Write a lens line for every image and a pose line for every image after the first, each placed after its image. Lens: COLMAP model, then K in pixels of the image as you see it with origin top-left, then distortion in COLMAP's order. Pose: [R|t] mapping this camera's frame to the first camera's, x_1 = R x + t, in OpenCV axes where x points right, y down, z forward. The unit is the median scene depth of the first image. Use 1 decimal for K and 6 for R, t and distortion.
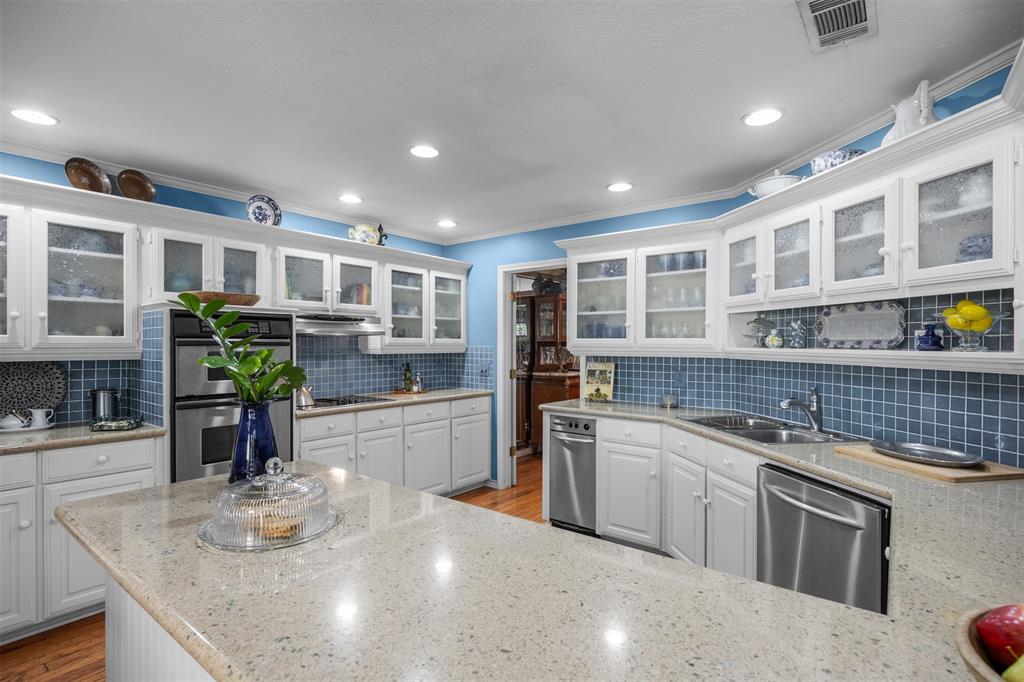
lens RADIAL K [[511.4, 0, 511.8], [0, 511.4, 345.9], [0, 0, 1]] dist [0.000112, -0.000018]
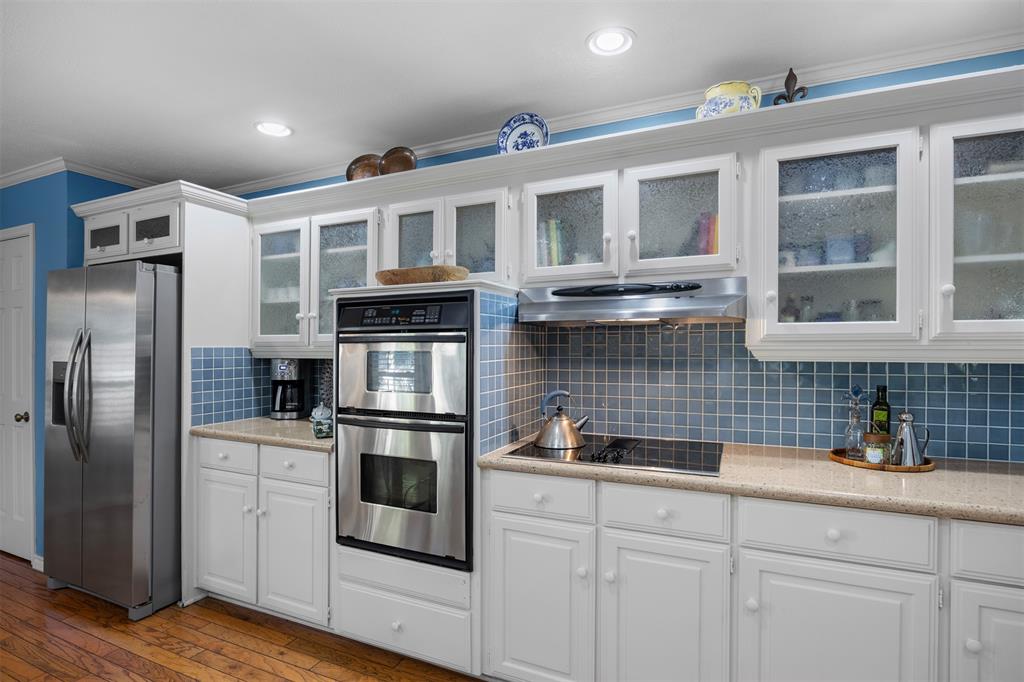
lens RADIAL K [[511.4, 0, 511.7], [0, 511.4, 338.9], [0, 0, 1]] dist [0.000112, -0.000018]
pose [[0.245606, -0.015617, -0.969244, 0.129116], [0.002099, 0.999876, -0.015579, 0.003910], [0.969367, 0.001792, 0.245608, 0.758330]]
